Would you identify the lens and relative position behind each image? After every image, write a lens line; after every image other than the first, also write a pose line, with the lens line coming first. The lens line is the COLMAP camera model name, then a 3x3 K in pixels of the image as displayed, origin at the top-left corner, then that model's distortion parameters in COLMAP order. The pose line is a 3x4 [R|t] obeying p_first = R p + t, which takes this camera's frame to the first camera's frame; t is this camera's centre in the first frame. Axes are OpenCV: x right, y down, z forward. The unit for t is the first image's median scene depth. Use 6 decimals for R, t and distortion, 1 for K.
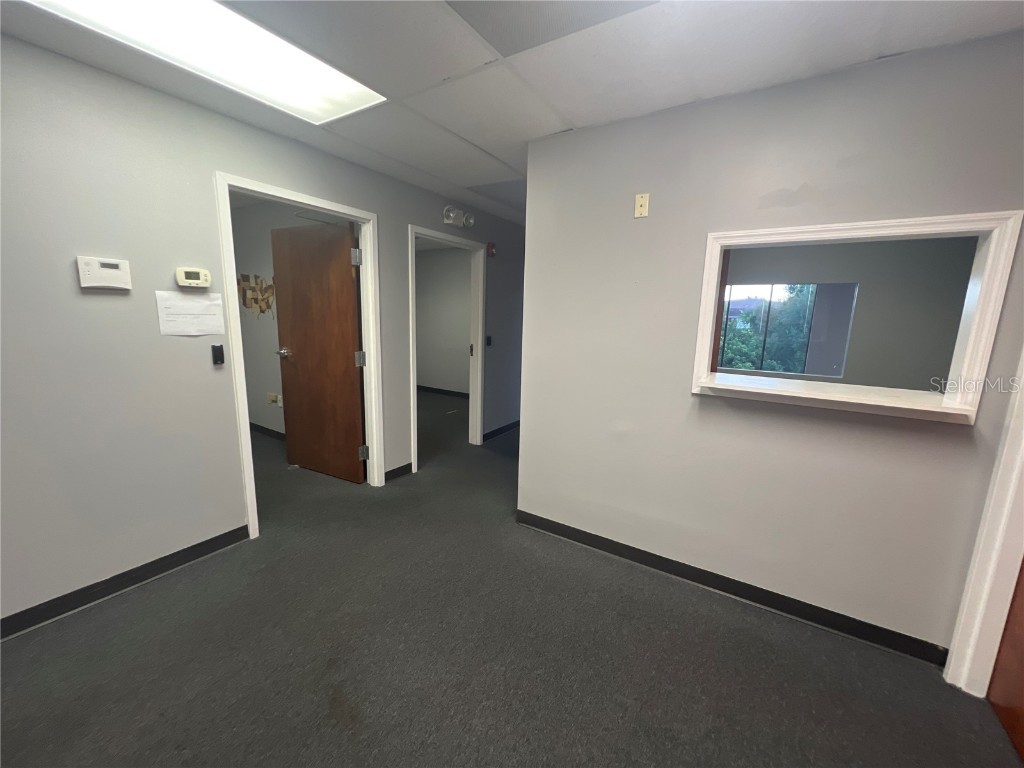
lens RADIAL K [[409.3, 0, 513.2], [0, 409.3, 381.5], [0, 0, 1]] dist [0.001483, 0.000025]
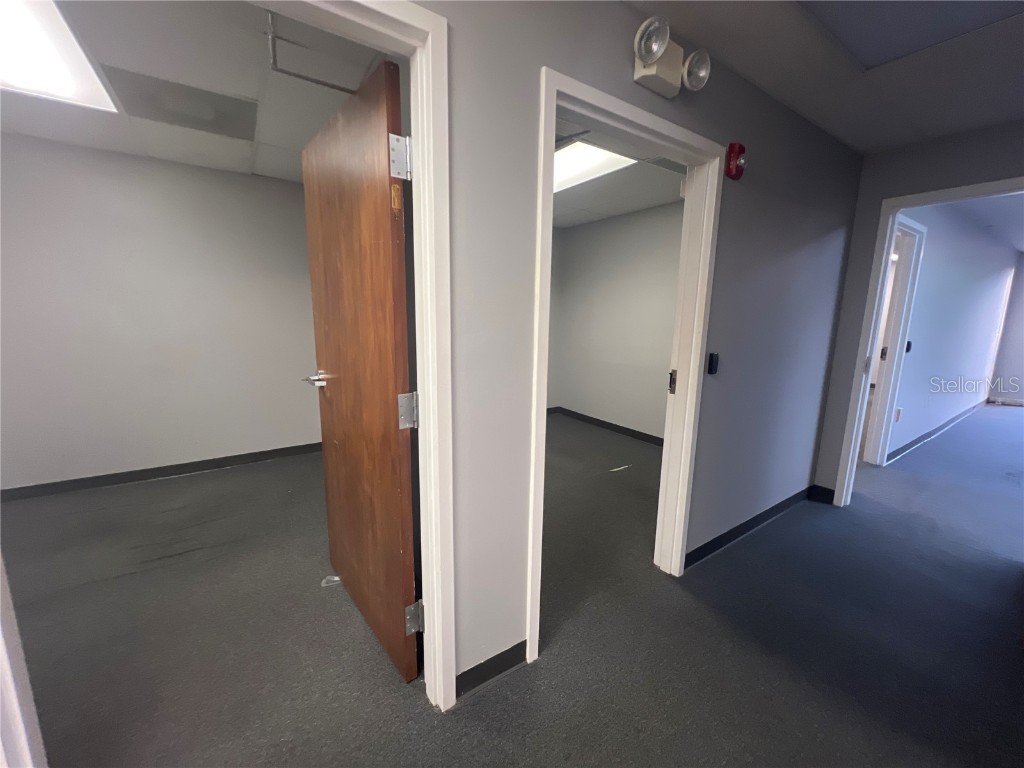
lens RADIAL K [[409.3, 0, 512.6], [0, 409.3, 382.6], [0, 0, 1]] dist [0.001483, 0.000025]
pose [[0.916906, 0.055601, -0.395211, -0.101200], [-0.057382, 0.998325, 0.007323, -0.082353], [0.394957, 0.015963, 0.918561, 0.580058]]
